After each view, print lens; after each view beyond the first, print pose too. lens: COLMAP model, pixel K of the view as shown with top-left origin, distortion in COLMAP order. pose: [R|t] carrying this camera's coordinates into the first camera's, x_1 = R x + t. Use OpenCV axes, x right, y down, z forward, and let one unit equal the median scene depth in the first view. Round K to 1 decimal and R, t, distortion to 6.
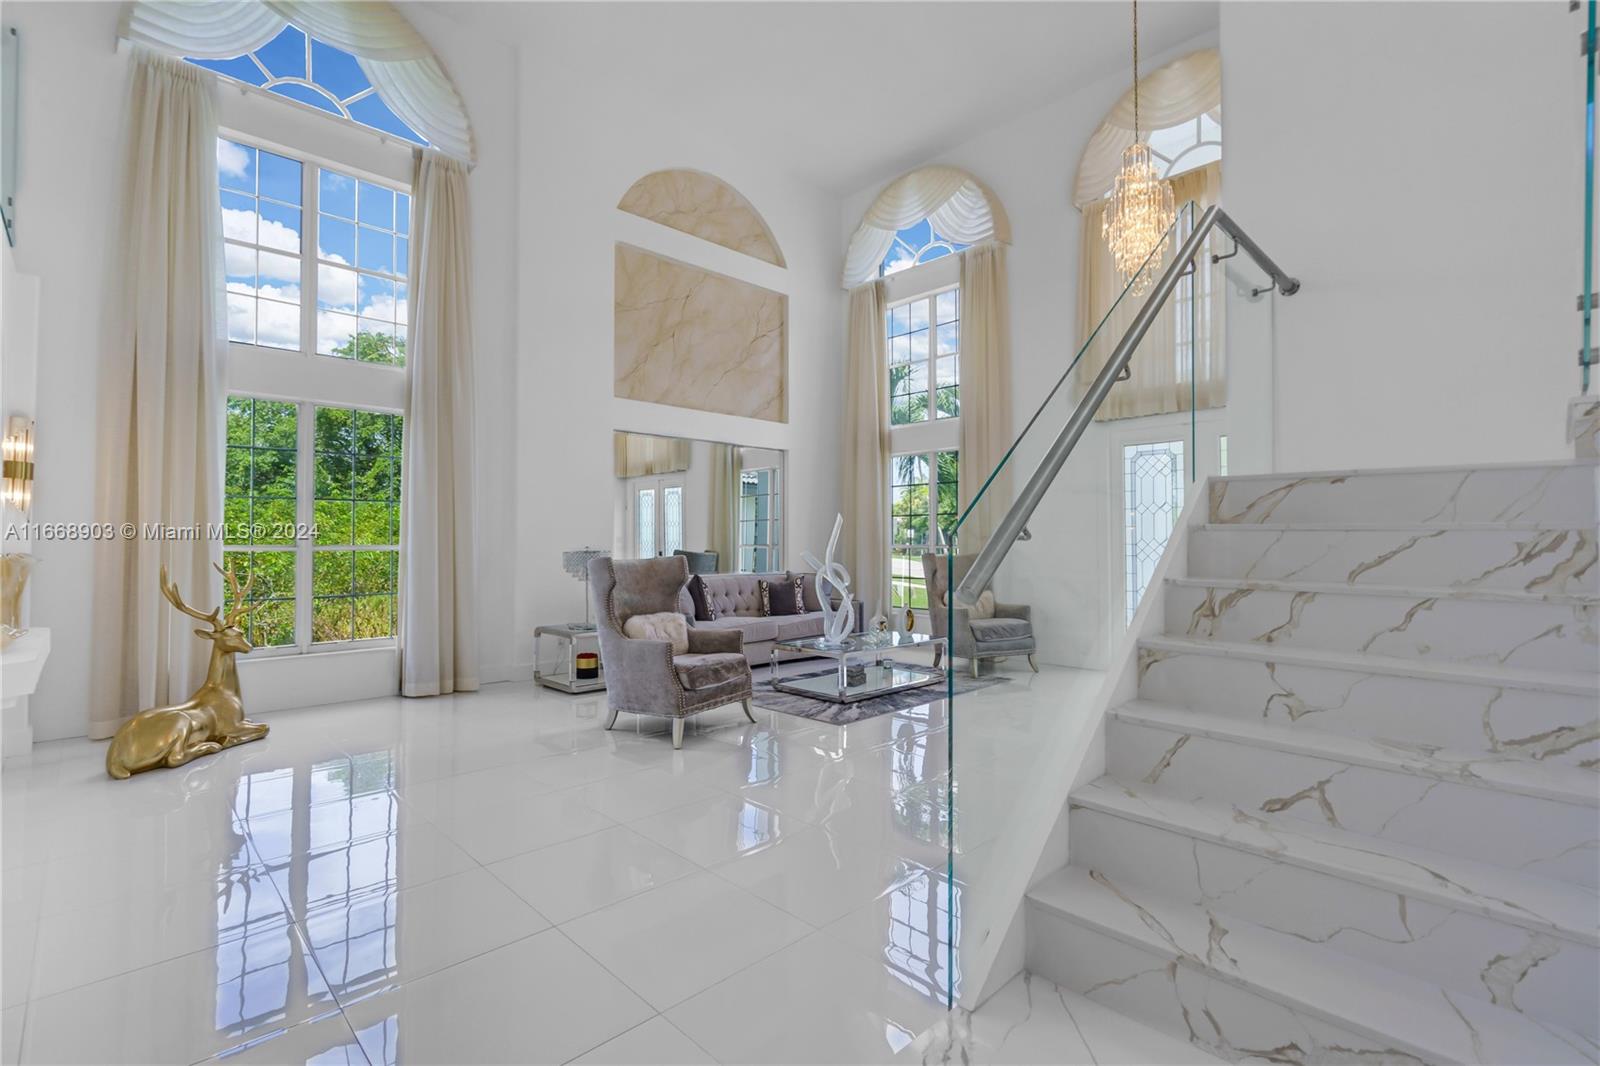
lens RADIAL K [[726.2, 0, 777.3], [0, 726.2, 538.5], [0, 0, 1]] dist [-0.013152, 0.000281]
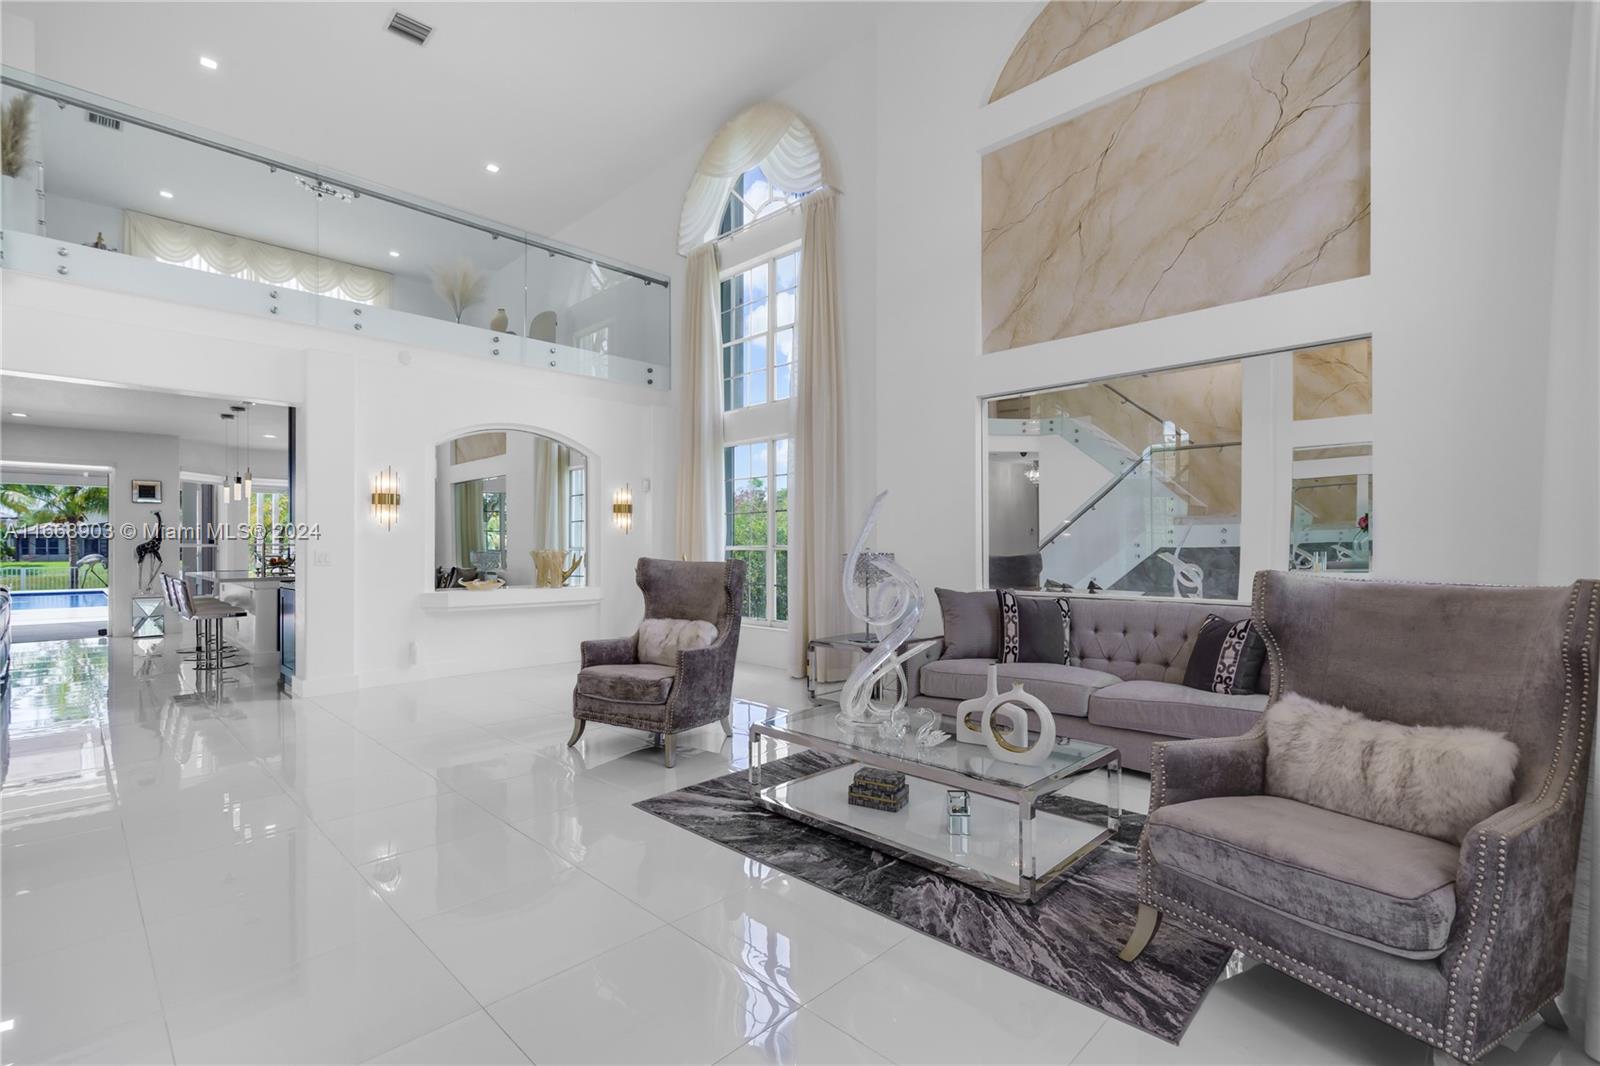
lens RADIAL K [[734.1, 0, 789.2], [0, 734.1, 548.8], [0, 0, 1]] dist [0.001125, 0.000203]
pose [[0.039347, 0.002068, -0.999223, 0.513777], [0.009197, 0.999955, 0.002432, 0.006818], [0.999183, -0.009285, 0.039327, 0.714984]]
